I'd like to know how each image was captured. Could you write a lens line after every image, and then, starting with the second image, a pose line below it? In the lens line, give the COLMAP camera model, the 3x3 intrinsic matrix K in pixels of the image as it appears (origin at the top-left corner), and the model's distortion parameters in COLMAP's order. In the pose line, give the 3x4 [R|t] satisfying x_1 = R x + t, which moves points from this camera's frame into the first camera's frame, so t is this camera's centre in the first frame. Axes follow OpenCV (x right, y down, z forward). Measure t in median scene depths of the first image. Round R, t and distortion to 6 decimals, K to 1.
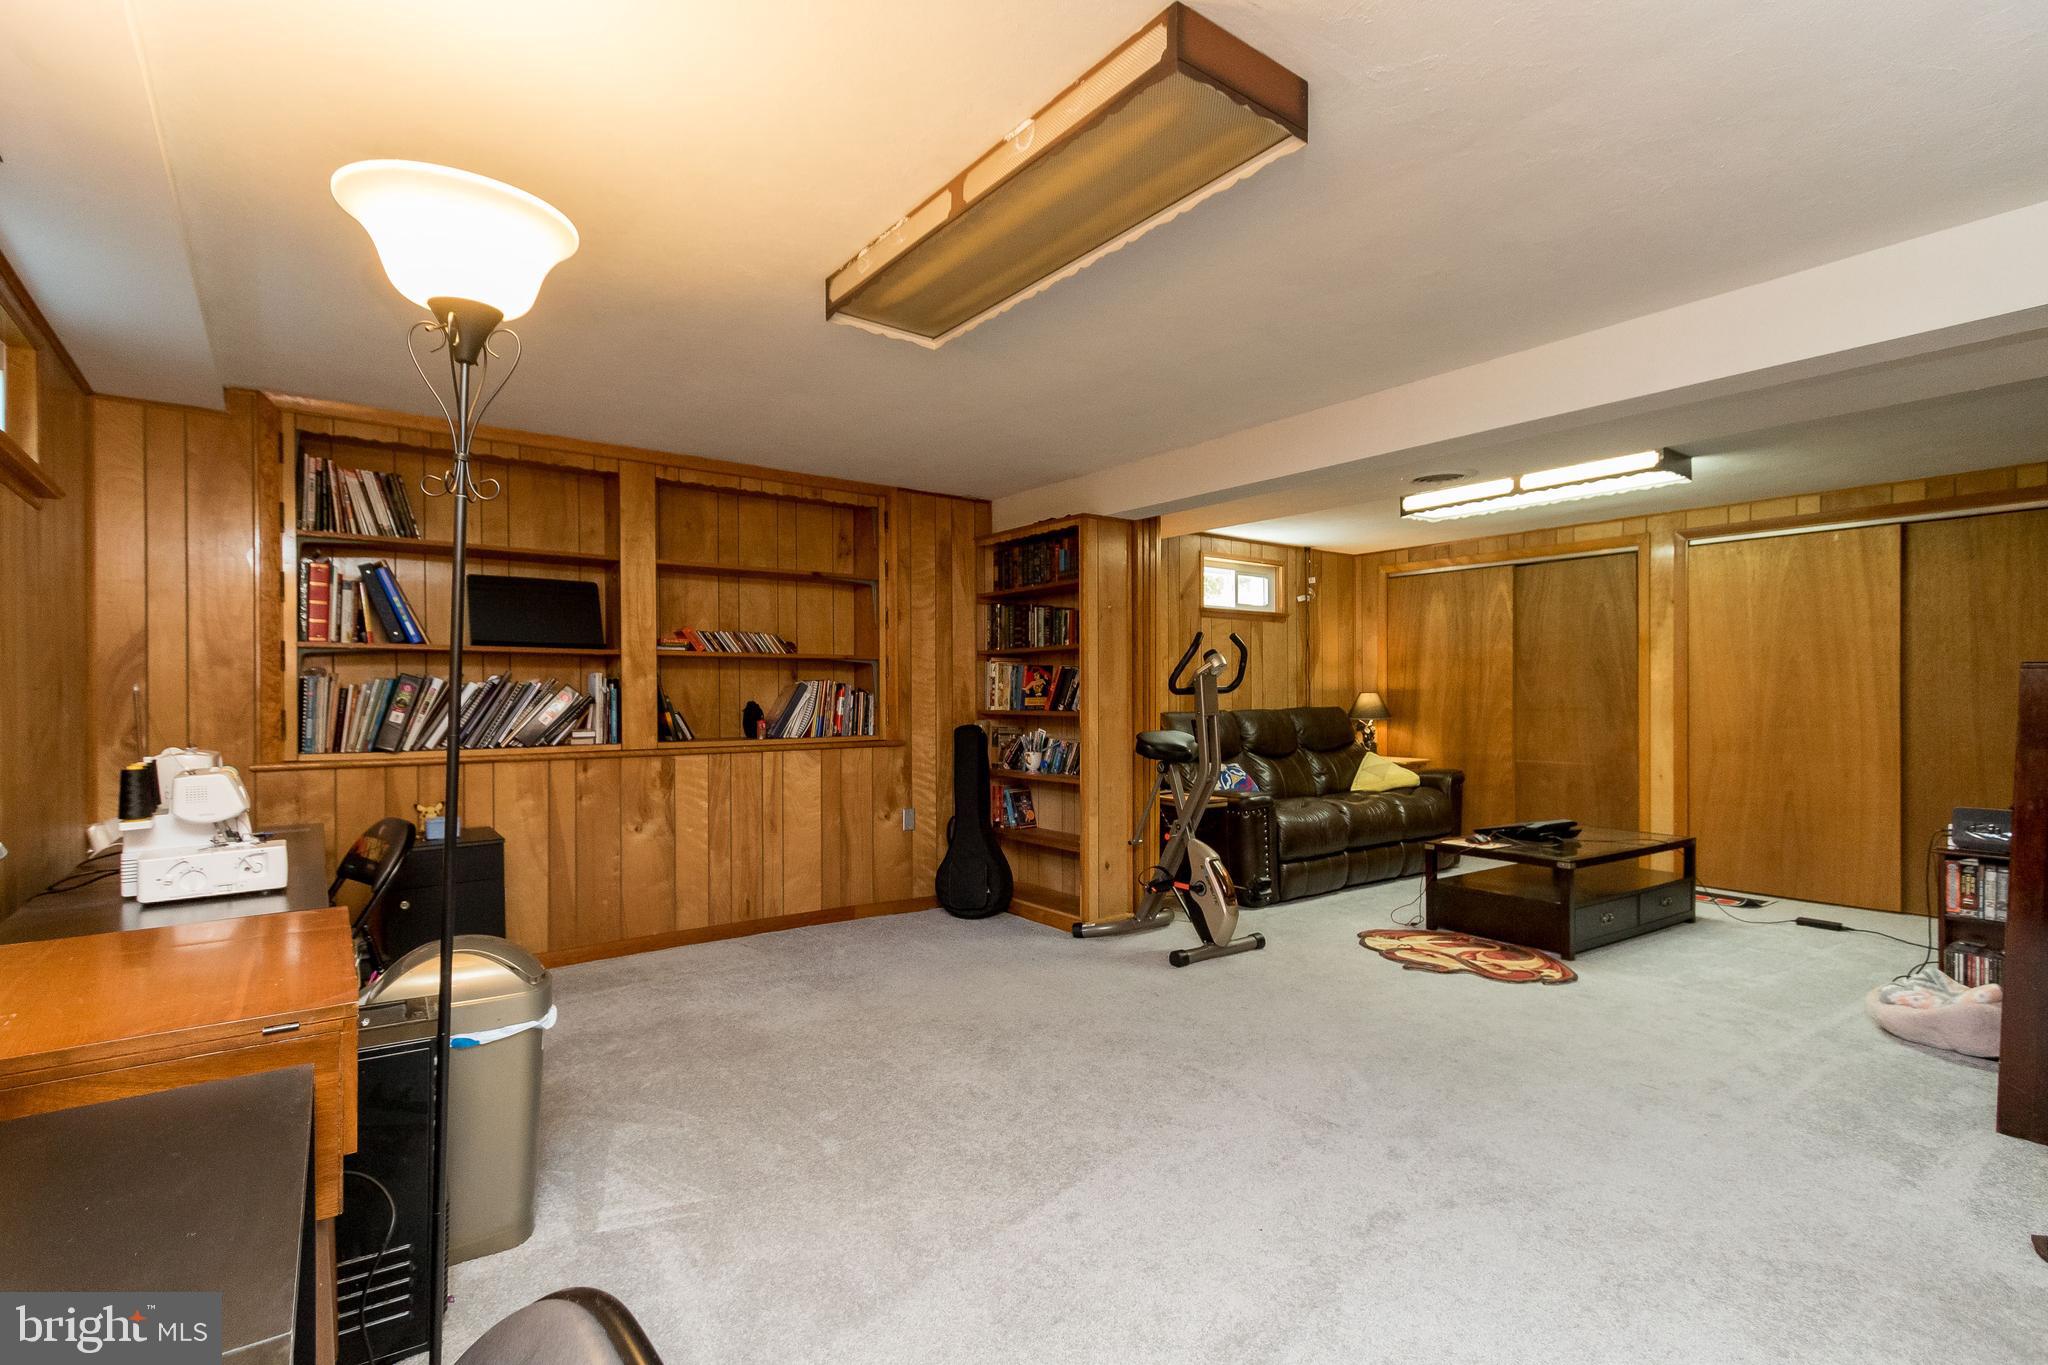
lens RADIAL K [[959.3, 0, 1020.0], [0, 959.3, 698.7], [0, 0, 1]] dist [0.032936, -0.013905]
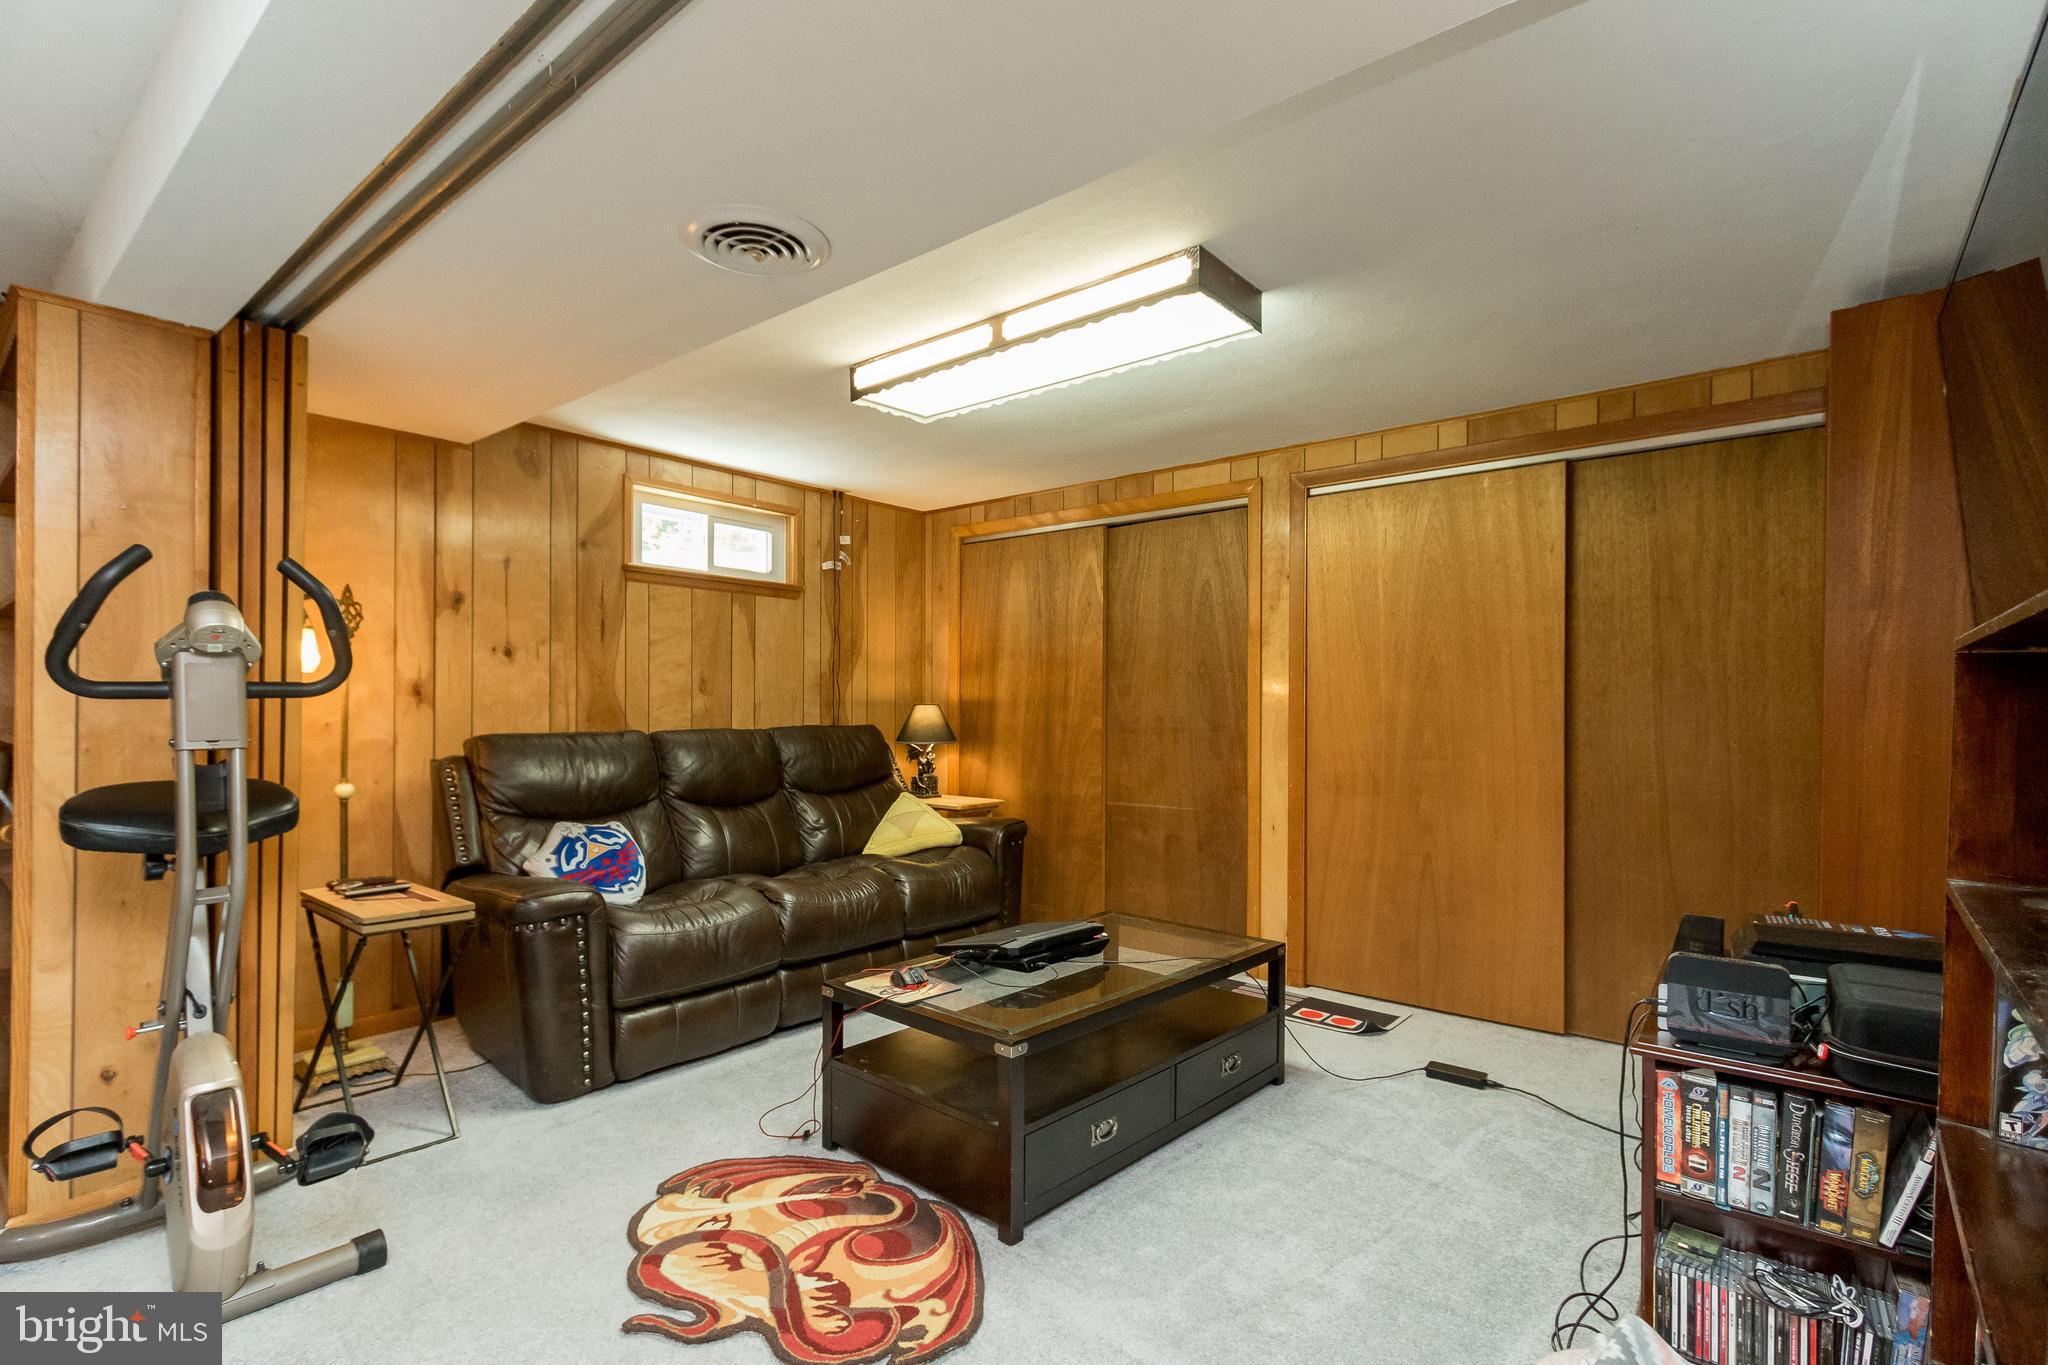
lens RADIAL K [[972.2, 0, 1006.1], [0, 972.2, 710.1], [0, 0, 1]] dist [-0.000385, -0.000878]
pose [[0.975541, 0.007904, 0.219674, 0.375653], [-0.007570, 0.999969, -0.002366, -0.001700], [-0.219685, 0.000645, 0.975571, 0.426708]]
